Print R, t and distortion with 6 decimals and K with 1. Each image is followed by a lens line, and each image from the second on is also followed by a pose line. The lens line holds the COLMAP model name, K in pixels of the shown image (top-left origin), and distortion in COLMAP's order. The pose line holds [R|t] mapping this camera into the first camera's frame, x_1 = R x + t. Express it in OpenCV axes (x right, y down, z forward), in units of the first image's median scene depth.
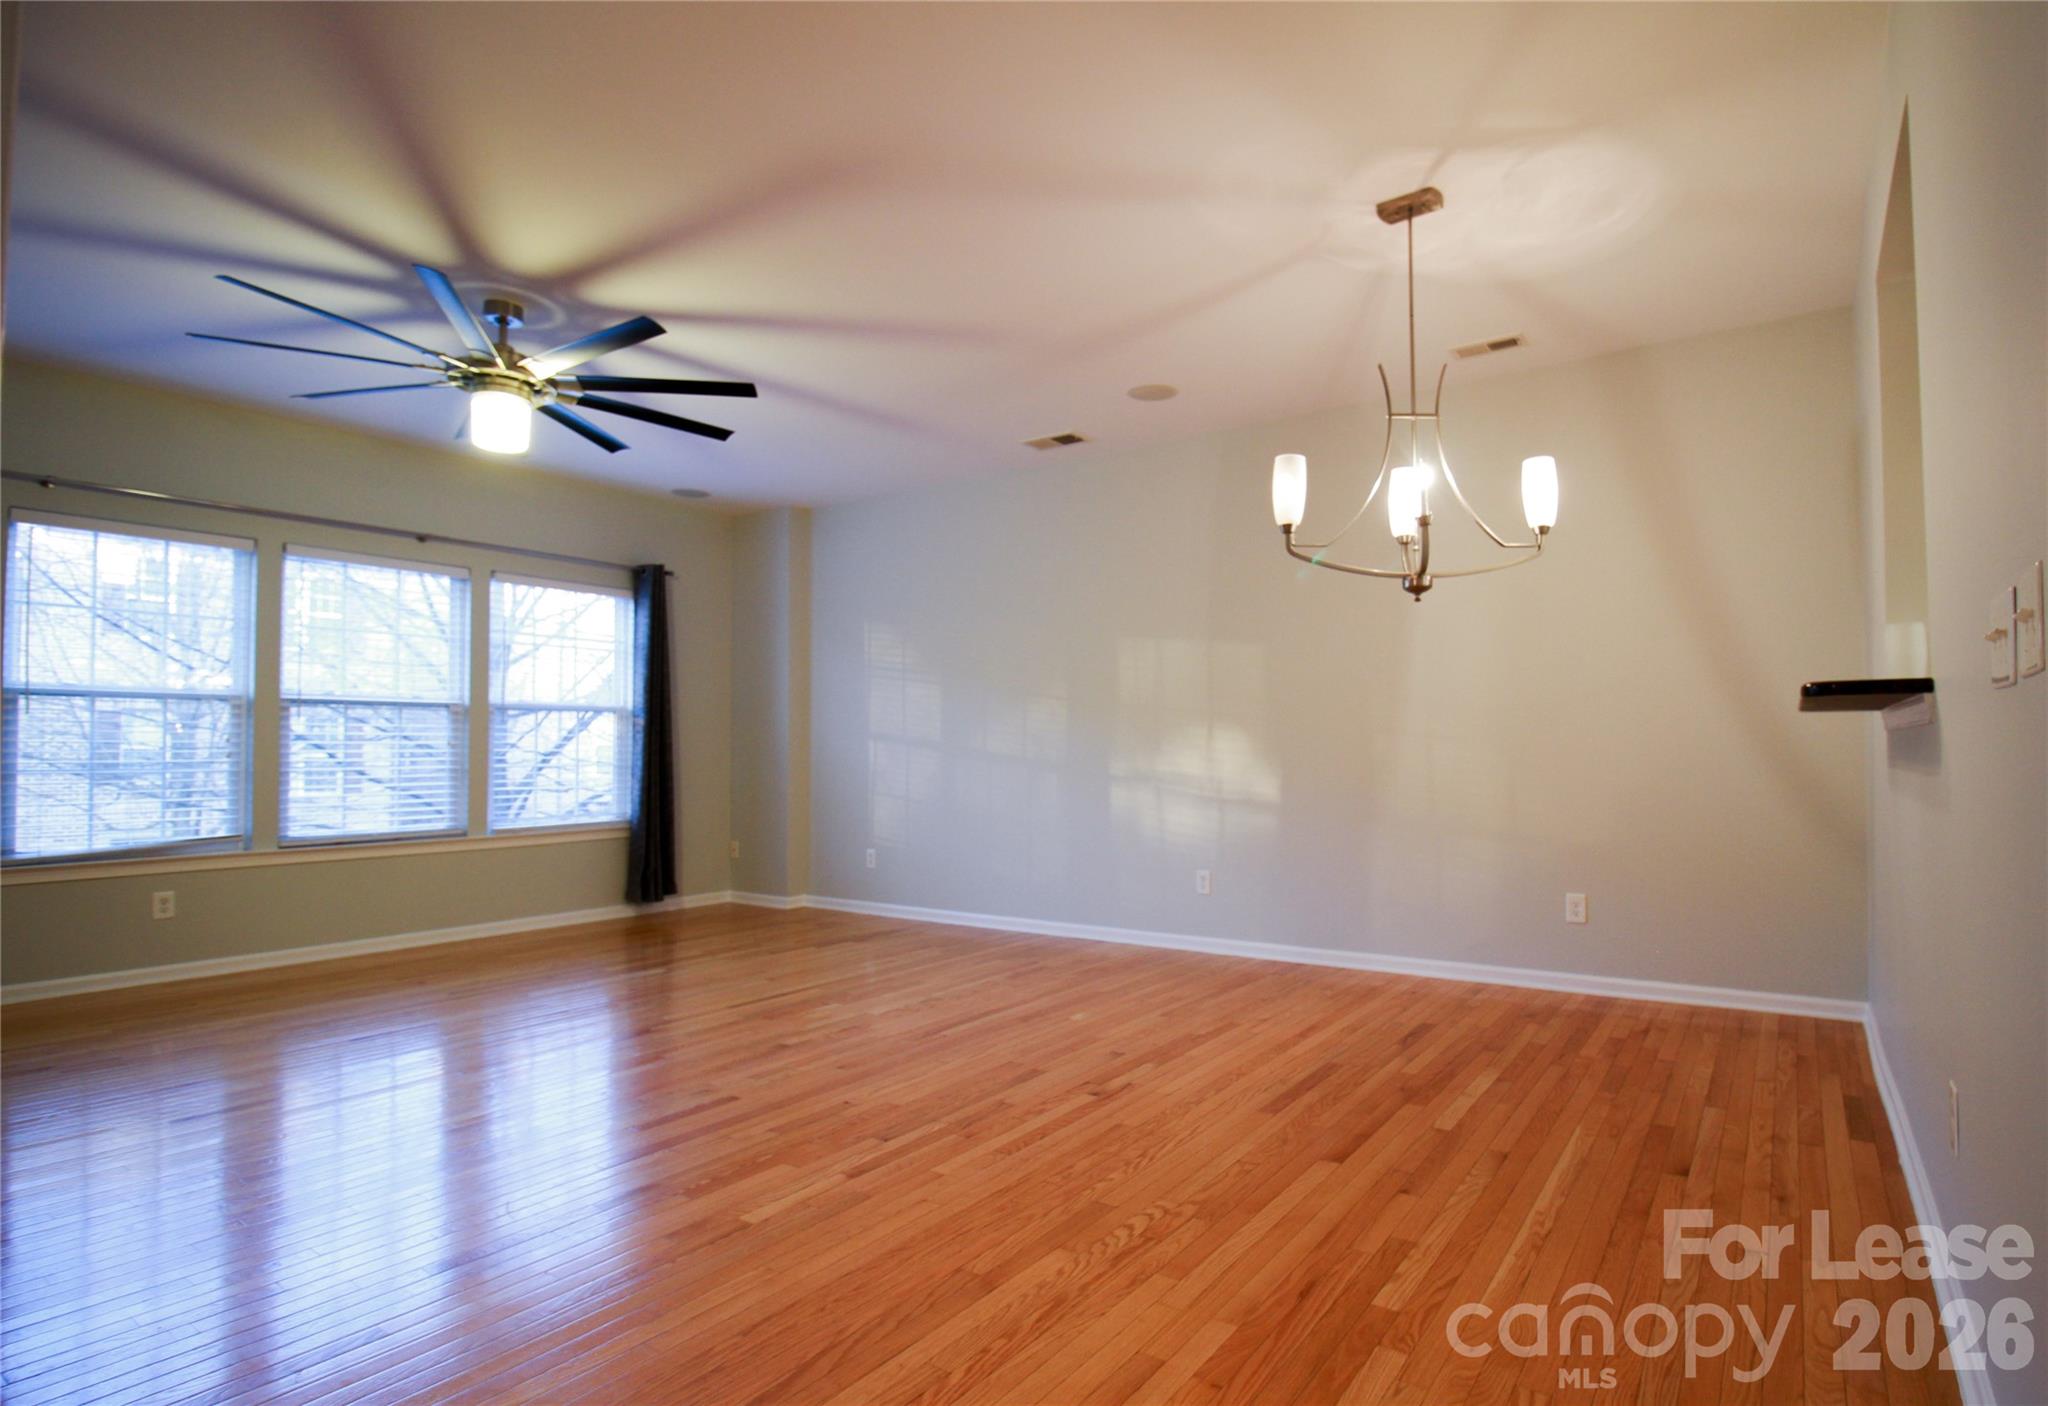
lens RADIAL K [[1056.8, 0, 1131.8], [0, 1056.8, 727.7], [0, 0, 1]] dist [-0.014336, -0.001299]
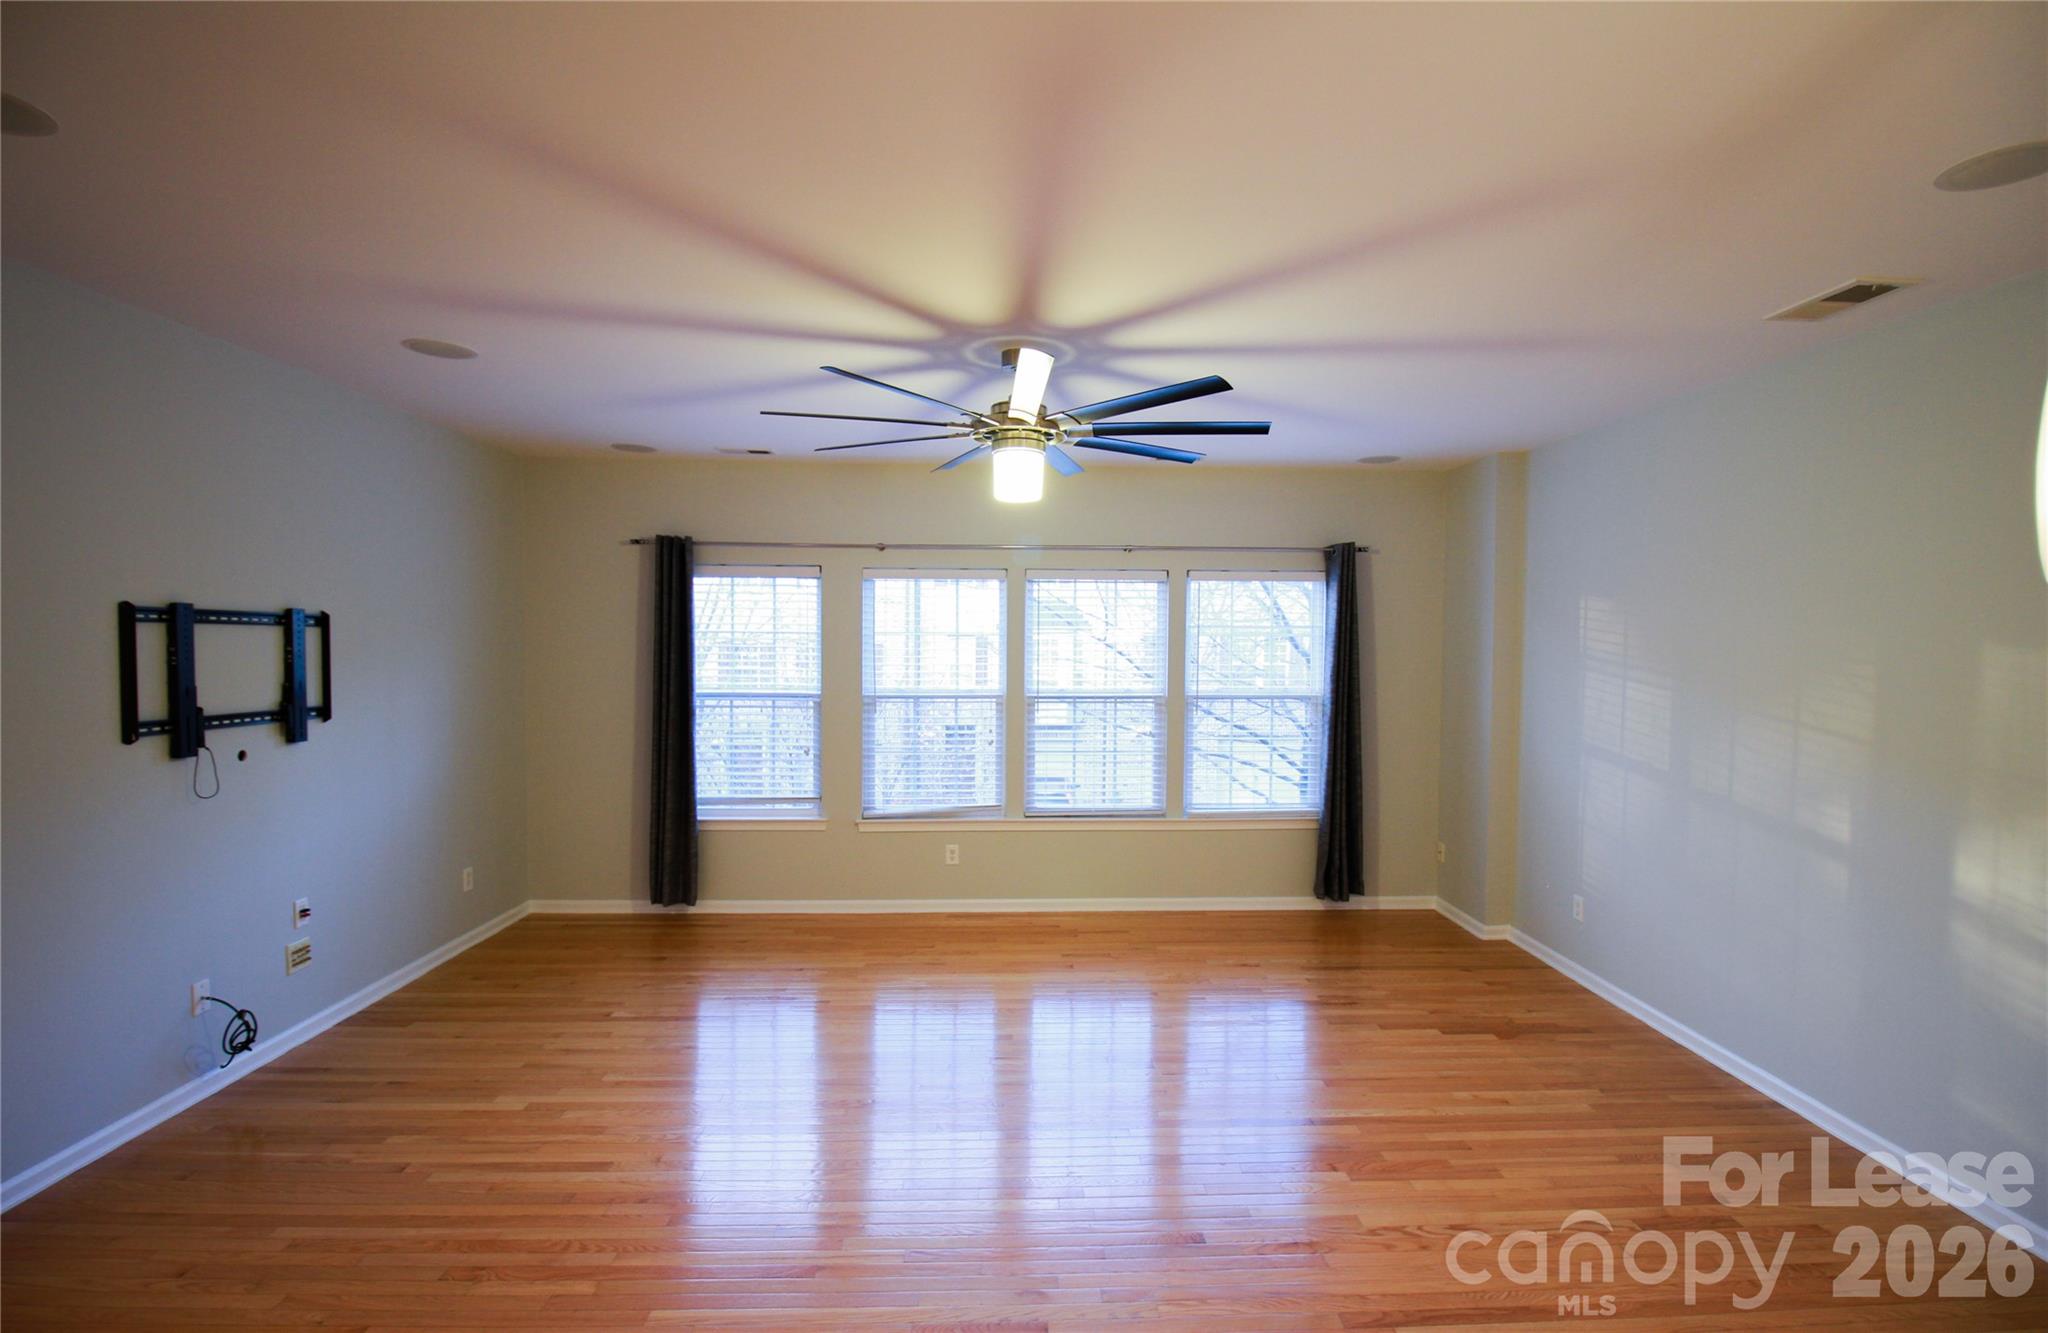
lens RADIAL K [[962.6, 0, 1035.8], [0, 962.6, 674.8], [0, 0, 1]] dist [0.001170, -0.012181]
pose [[0.564249, 0.034820, -0.824870, 0.136874], [0.016742, 0.998422, 0.053598, -0.121845], [0.825435, -0.044053, 0.562776, 0.399613]]
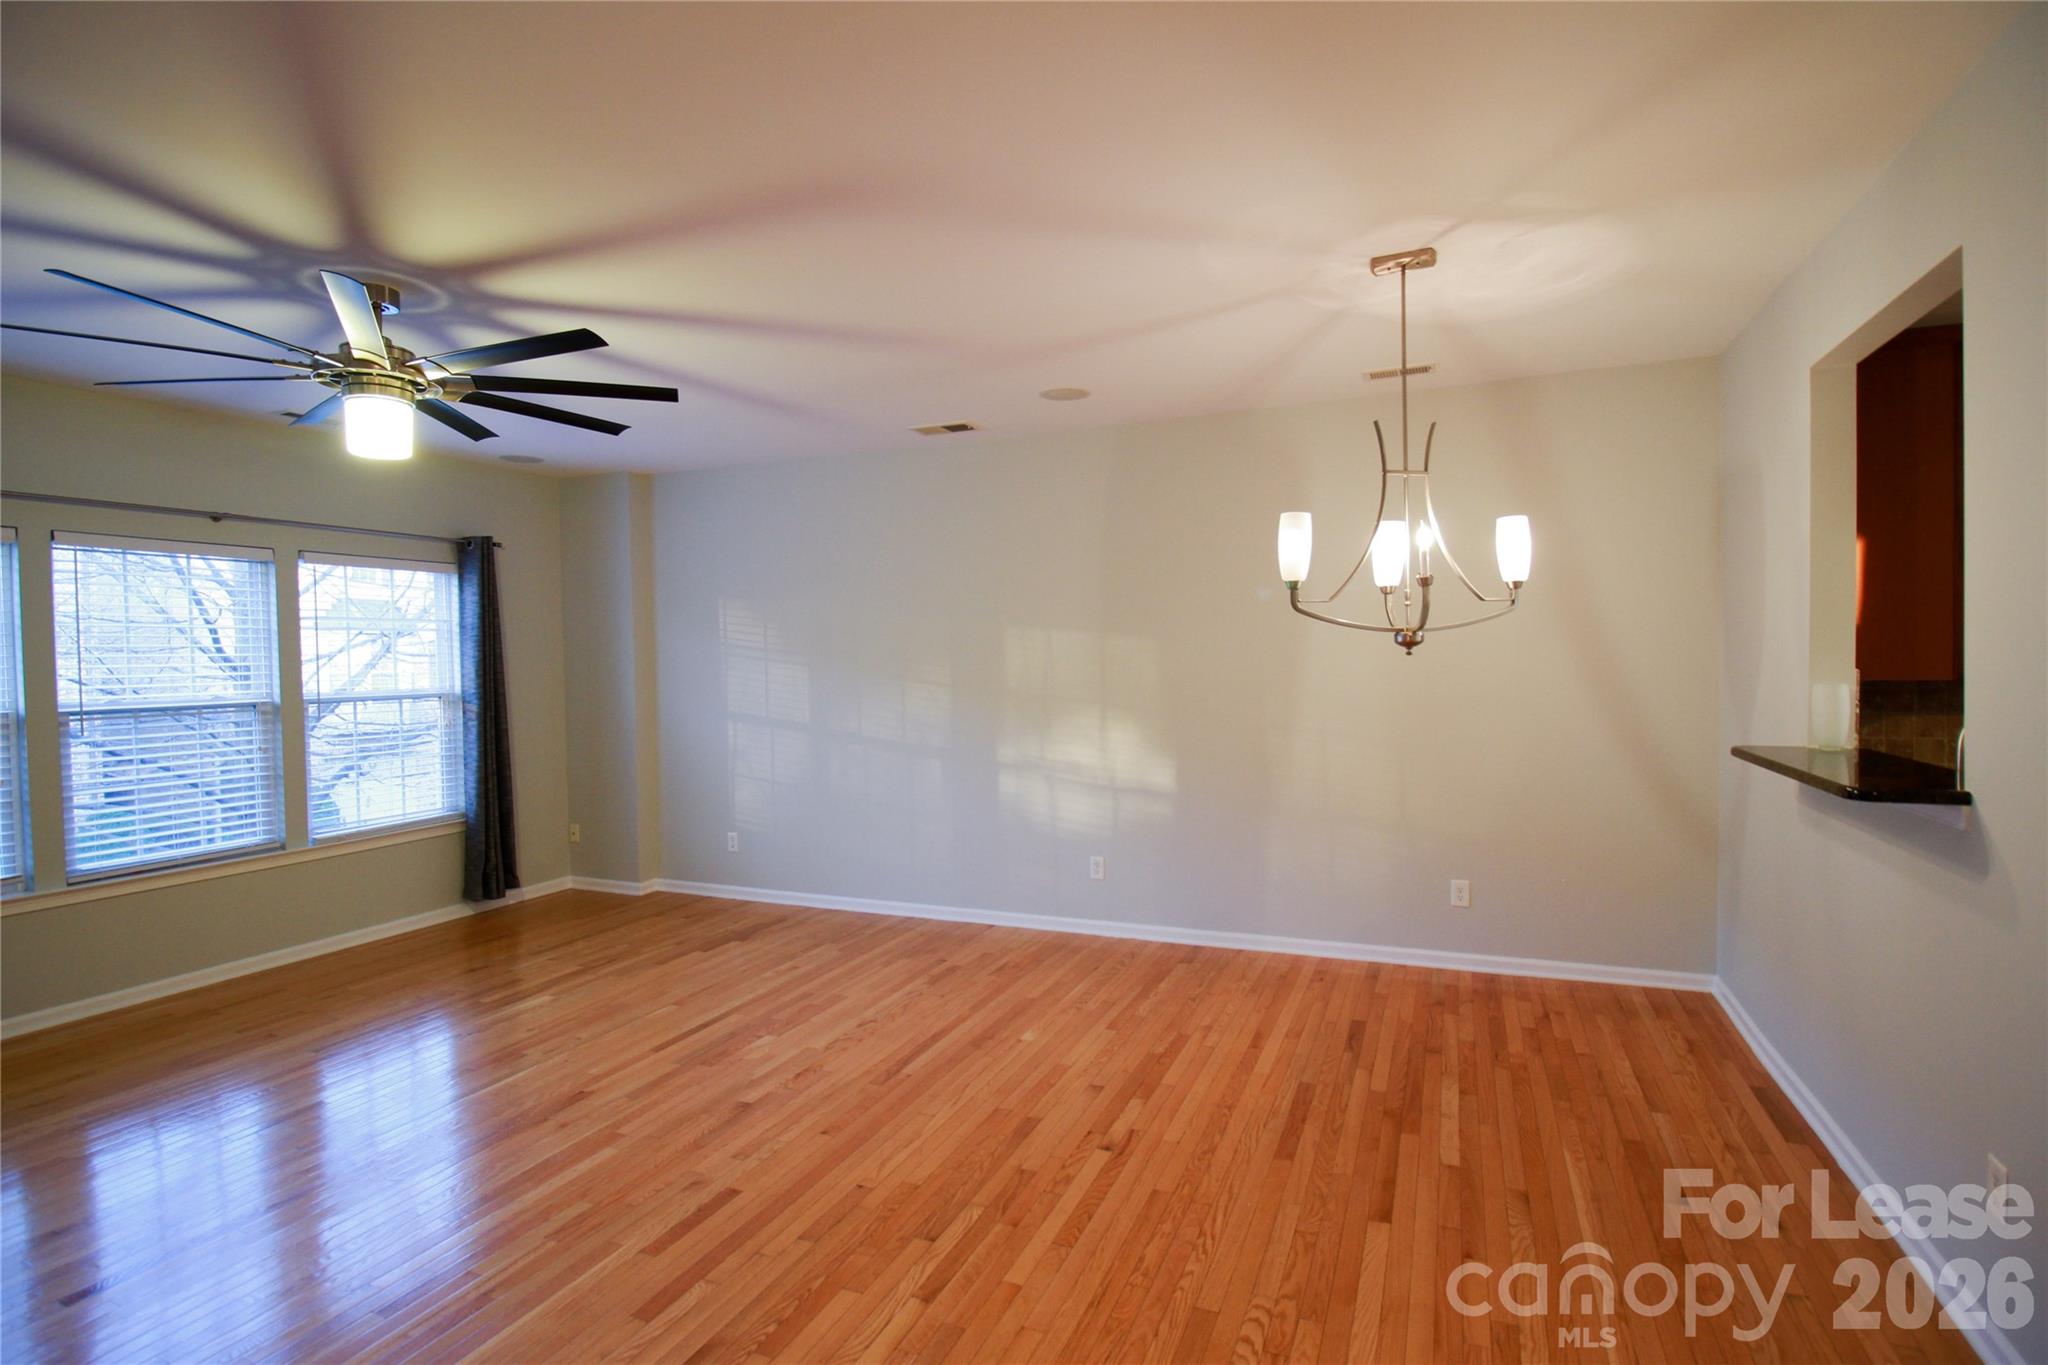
lens RADIAL K [[999.7, 0, 1055.6], [0, 999.7, 684.1], [0, 0, 1]] dist [-0.000410, -0.013984]
pose [[0.983468, -0.015166, 0.180445, -0.163714], [0.005544, 0.998541, 0.053710, -0.096249], [-0.180996, -0.051822, 0.982118, 0.064067]]
